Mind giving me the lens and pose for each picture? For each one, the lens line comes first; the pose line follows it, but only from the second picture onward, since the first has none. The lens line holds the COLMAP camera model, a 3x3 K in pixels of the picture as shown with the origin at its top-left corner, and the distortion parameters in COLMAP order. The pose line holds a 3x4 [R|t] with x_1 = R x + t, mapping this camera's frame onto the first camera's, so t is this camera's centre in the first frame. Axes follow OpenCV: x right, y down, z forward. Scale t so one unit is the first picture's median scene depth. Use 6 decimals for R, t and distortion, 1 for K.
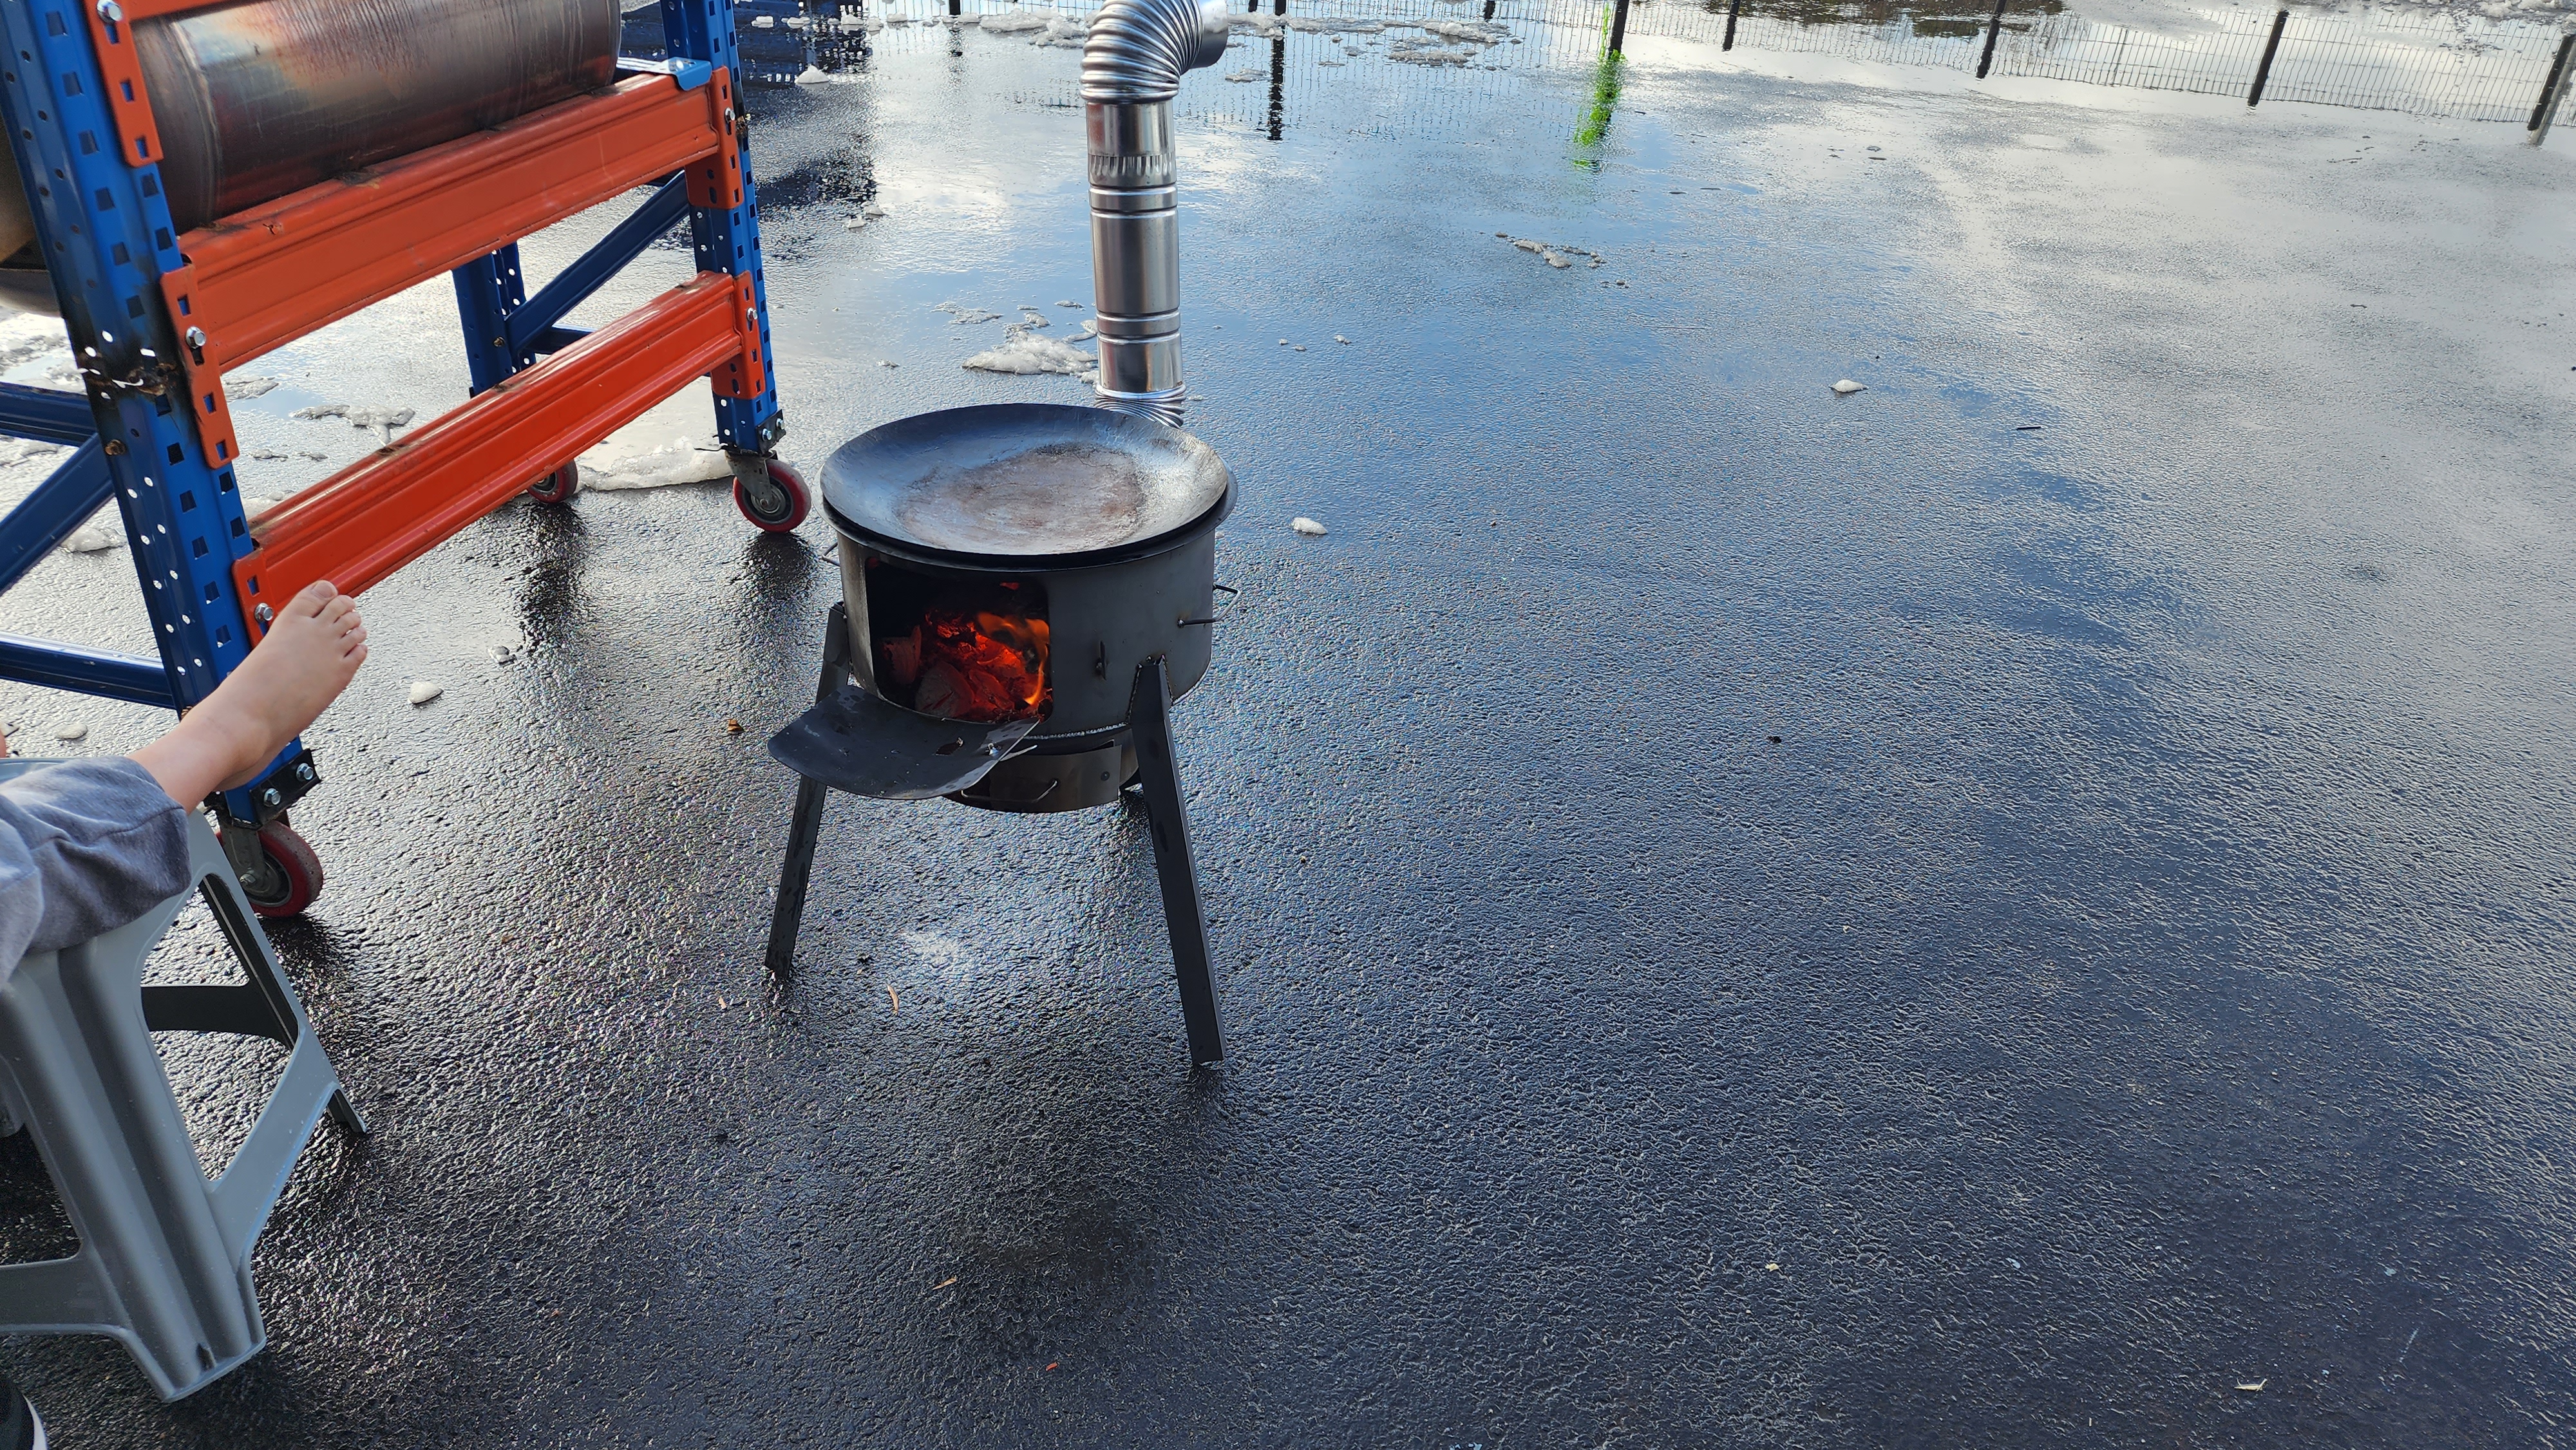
lens RADIAL K [[1715.2, 0, 1267.5], [0, 1715.2, 728.5], [0, 0, 1]] dist [0.050572, -0.052990]
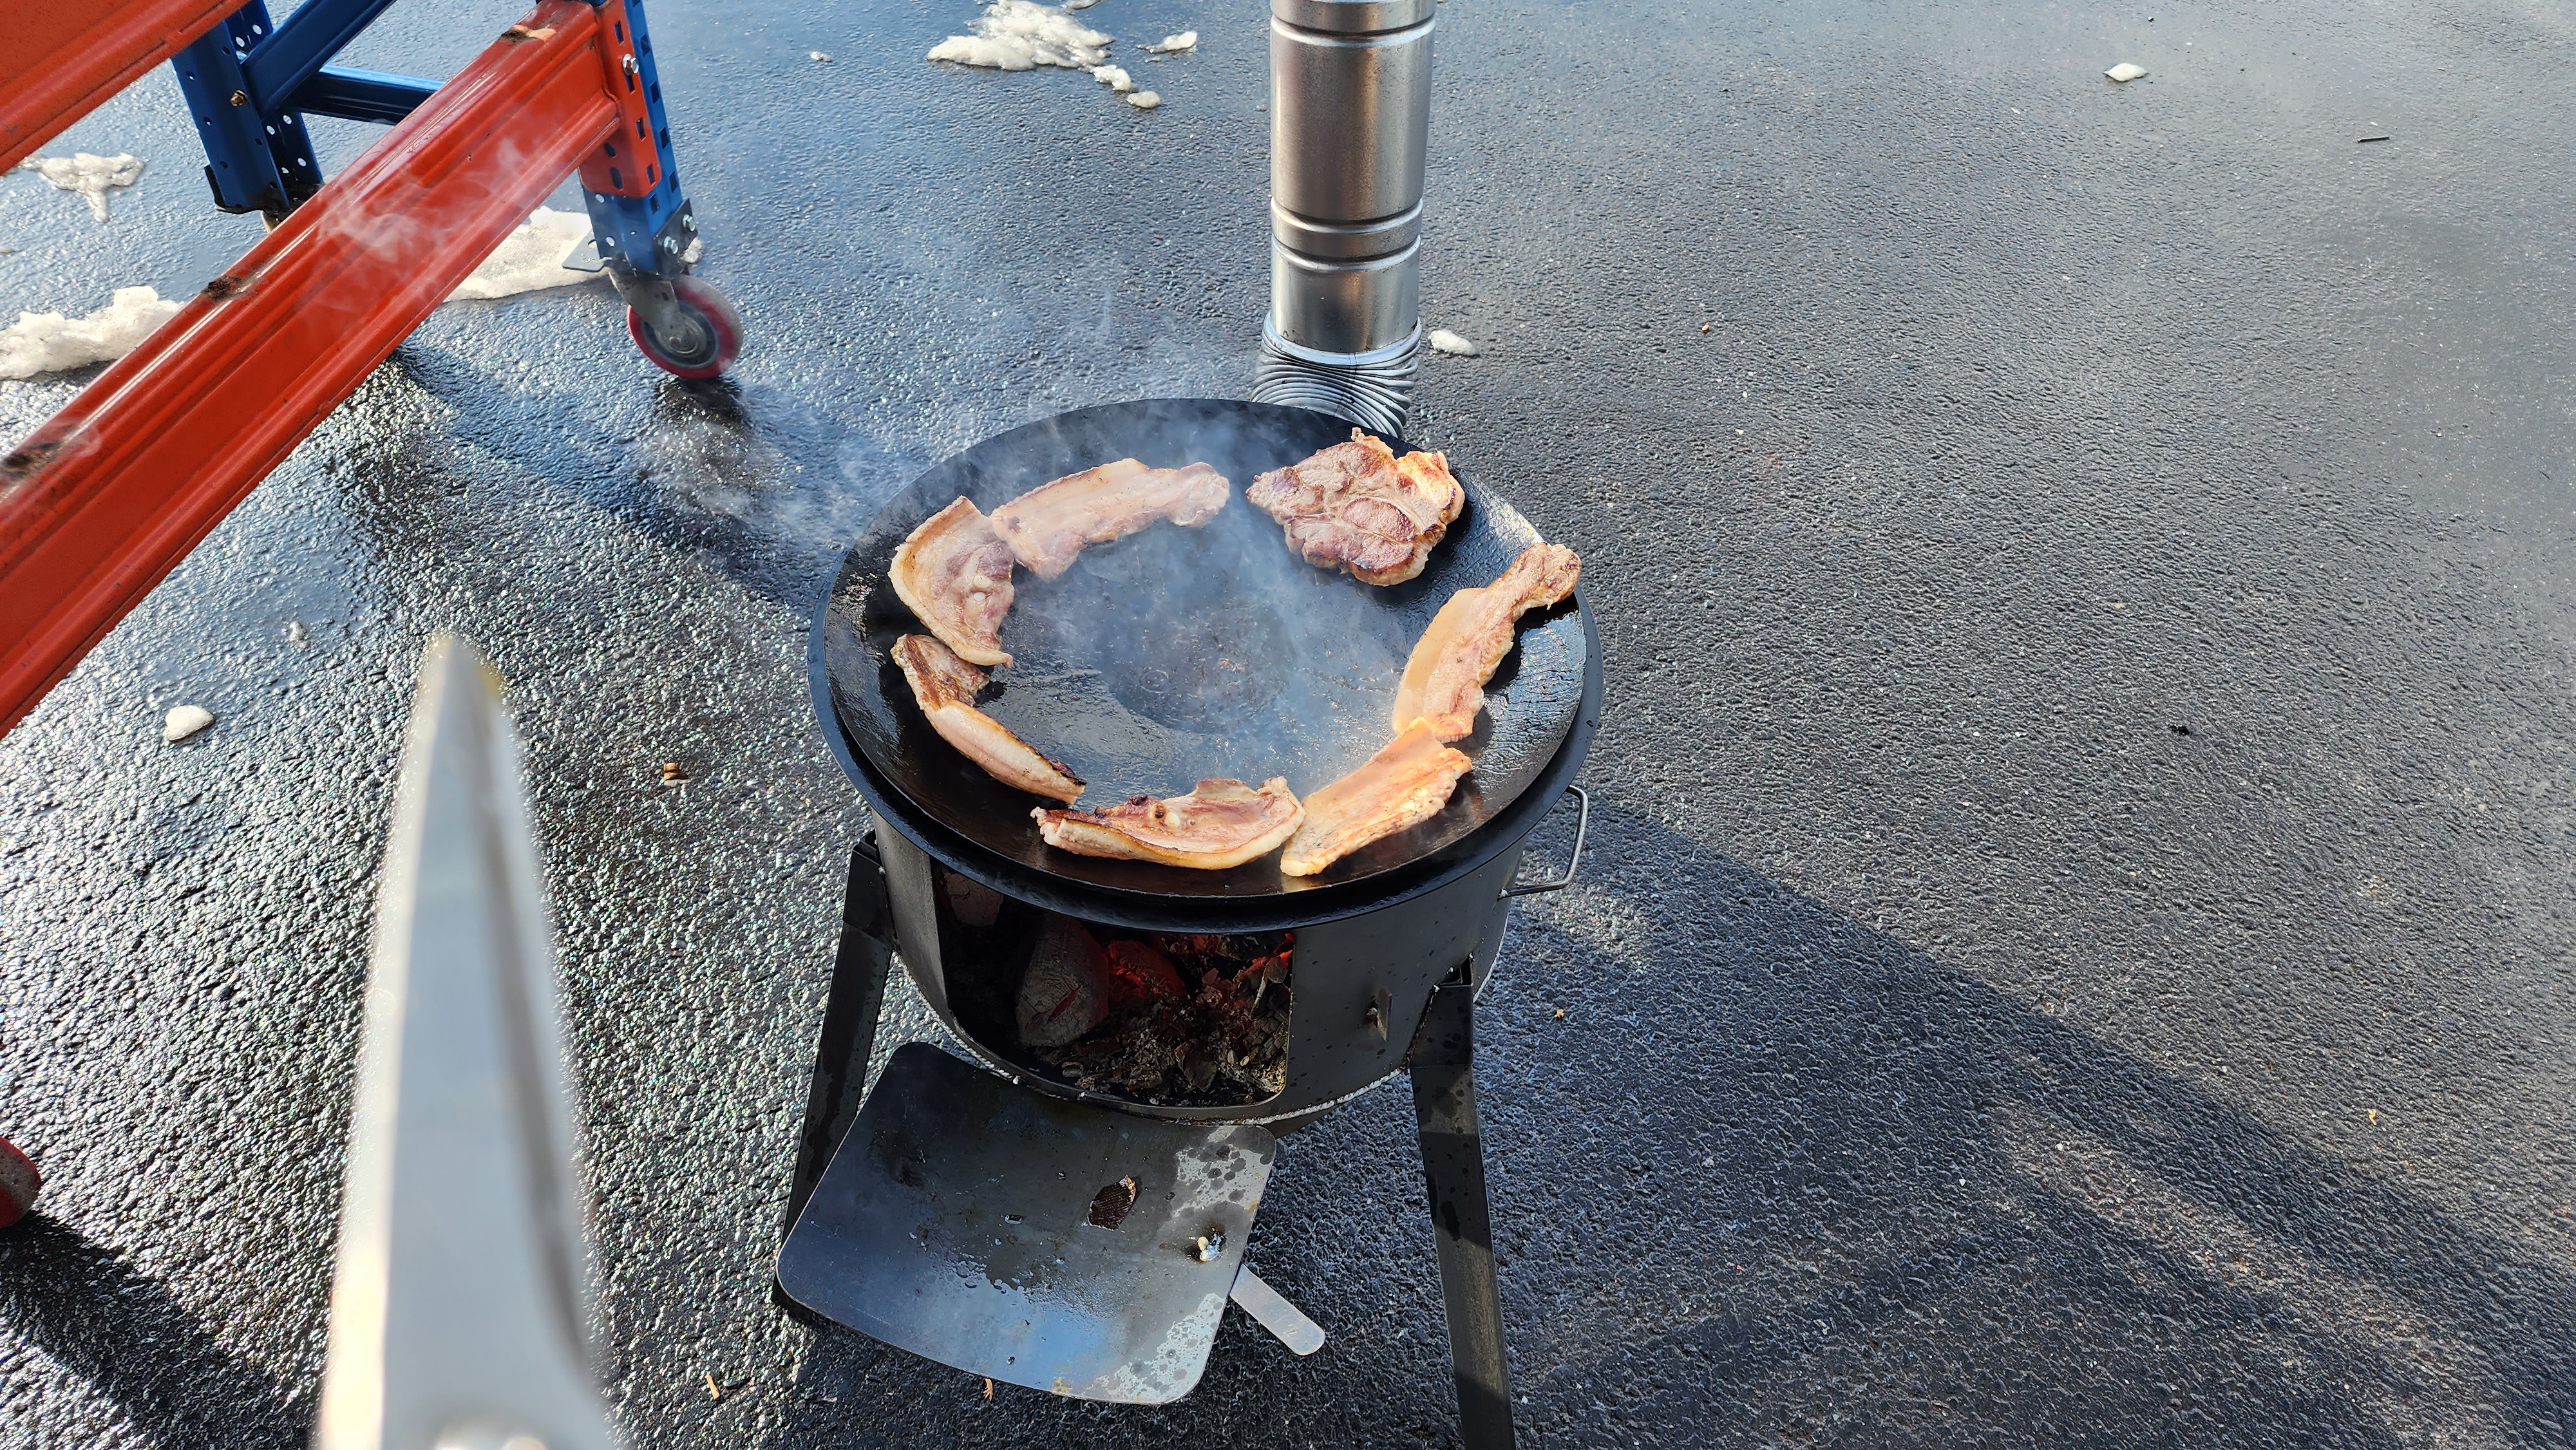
lens RADIAL K [[1715.2, 0, 1267.5], [0, 1715.2, 728.5], [0, 0, 1]] dist [0.050572, -0.052990]
pose [[0.999087, -0.021090, 0.037152, -0.114670], [0.011166, 0.968331, 0.249421, -0.198507], [-0.041236, -0.248779, 0.967682, 0.384831]]
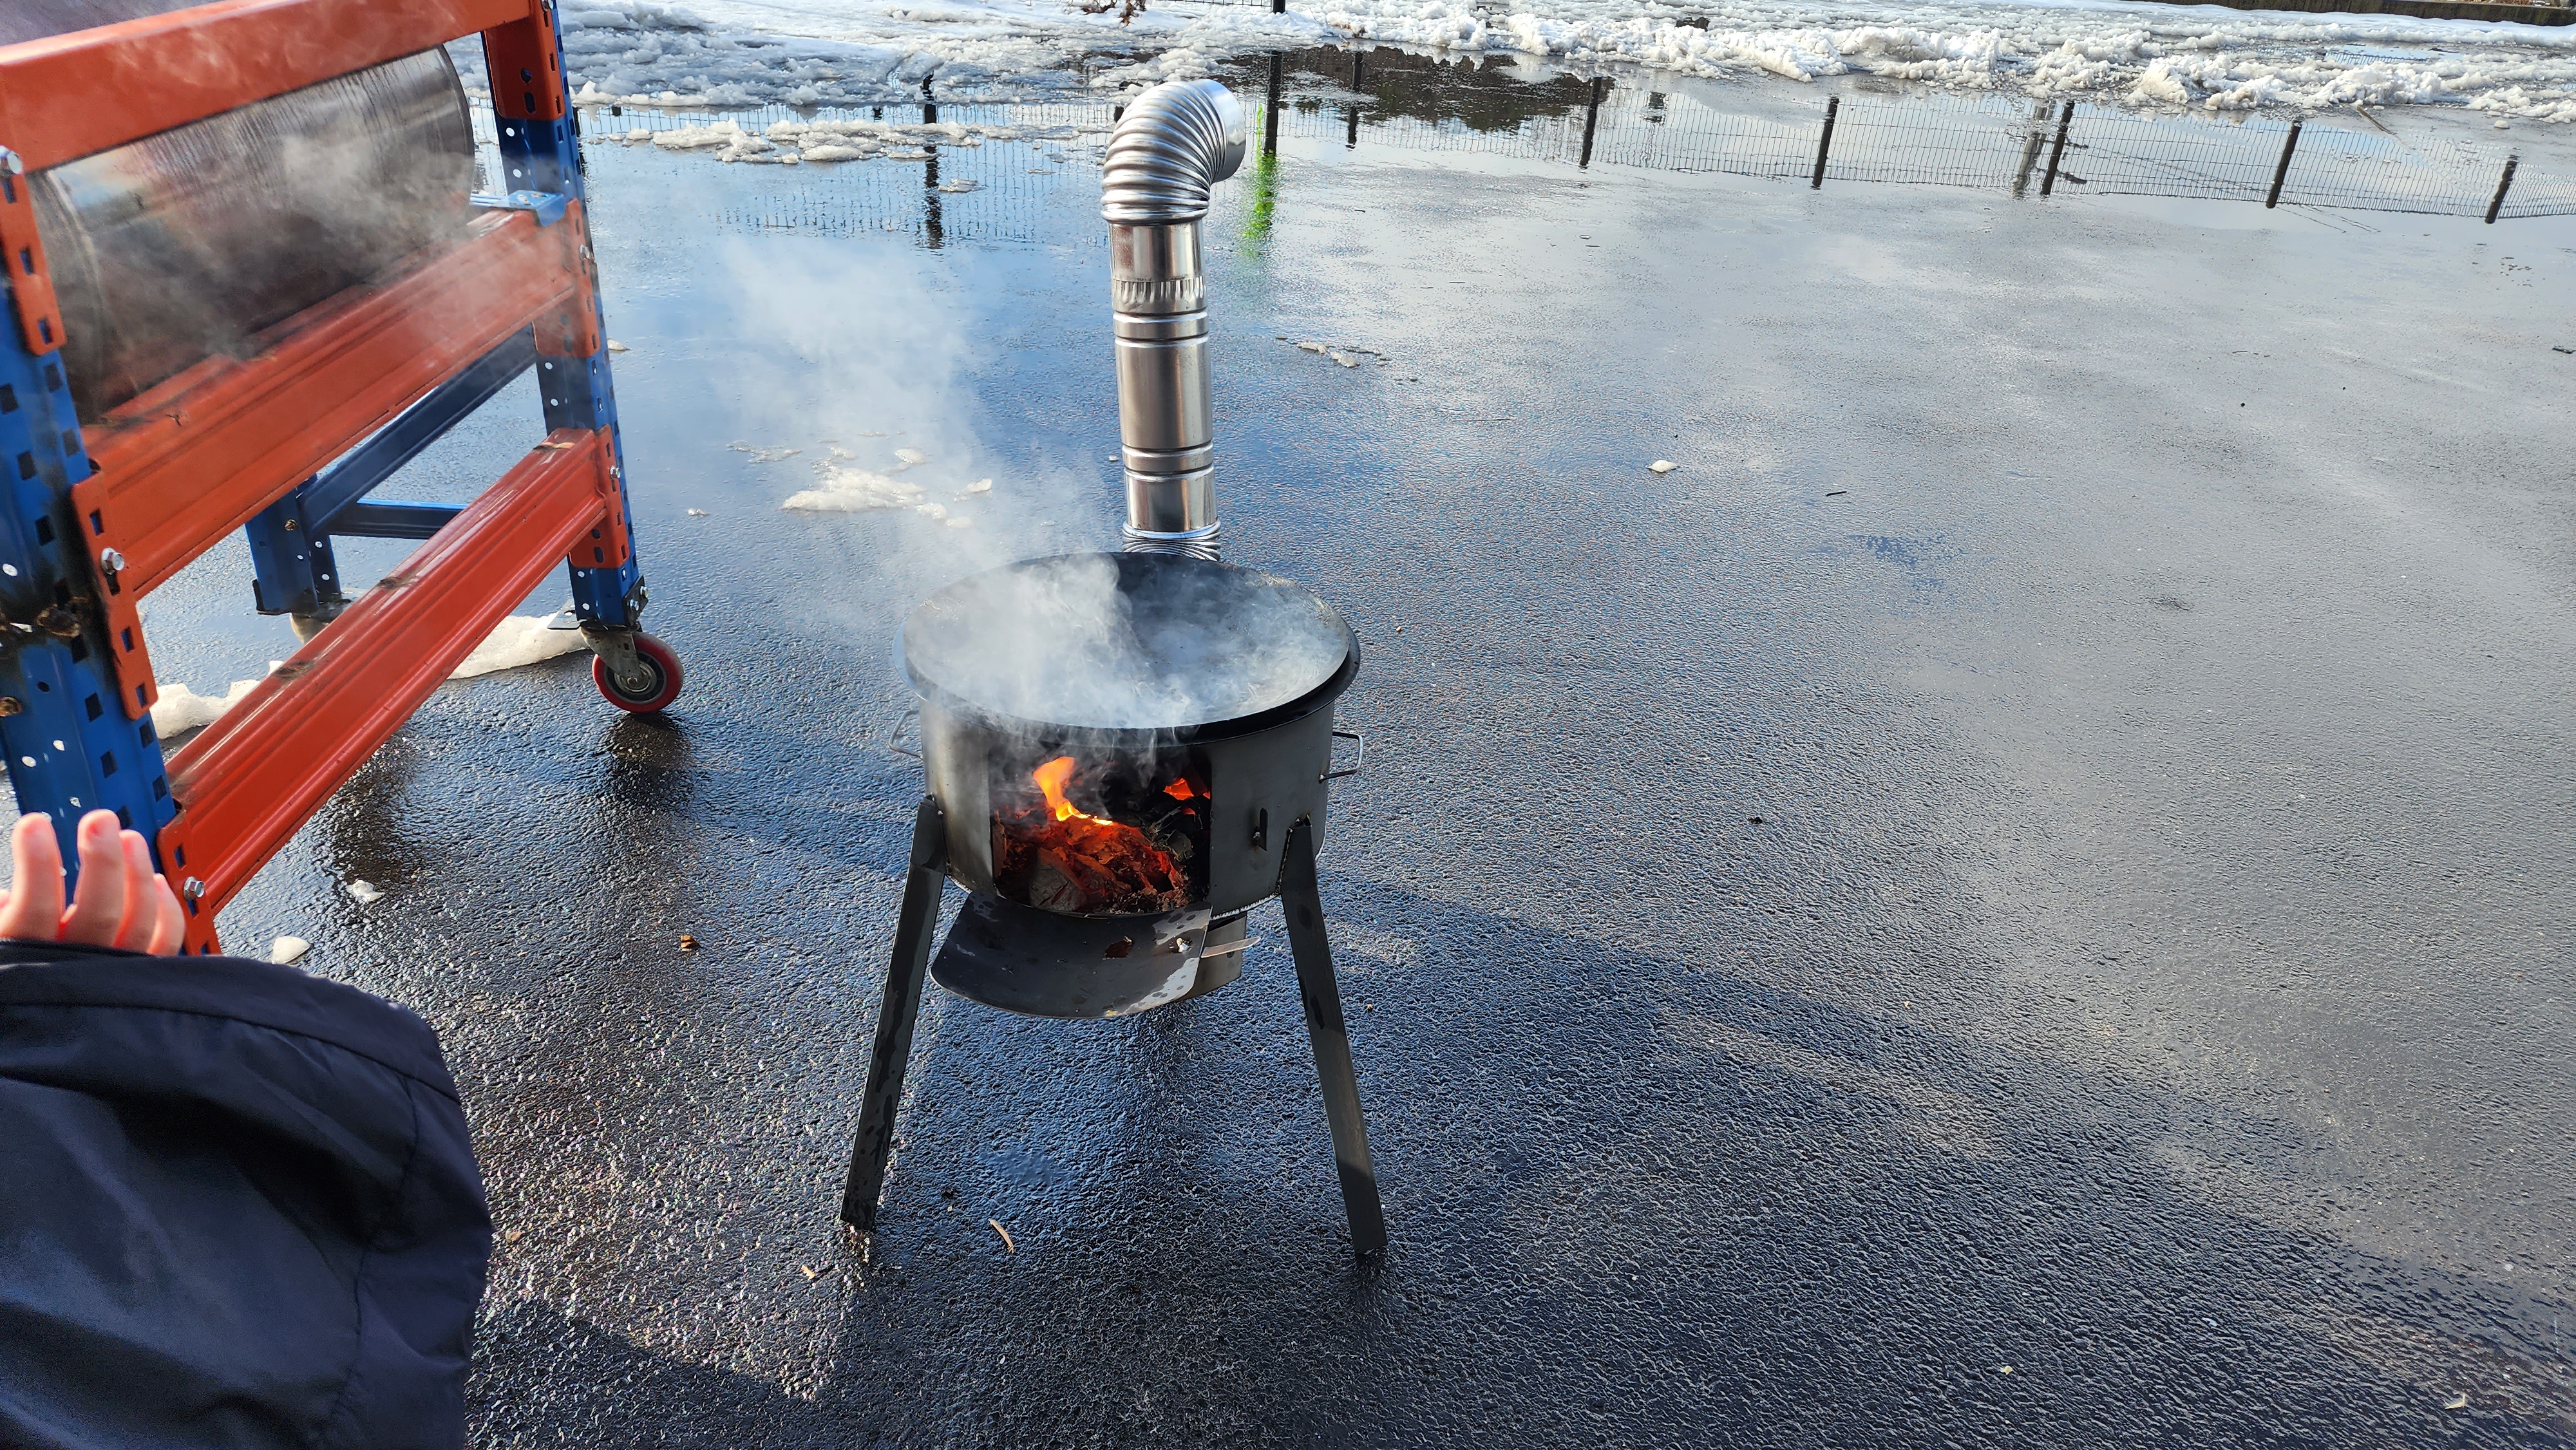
lens RADIAL K [[1704.0, 0, 1287.5], [0, 1704.0, 780.8], [0, 0, 1]] dist [0.069710, -0.087892]
pose [[0.971539, -0.107493, 0.211087, -0.207005], [0.112547, 0.993573, -0.012044, -0.041419], [-0.208436, 0.035459, 0.977393, 0.086383]]
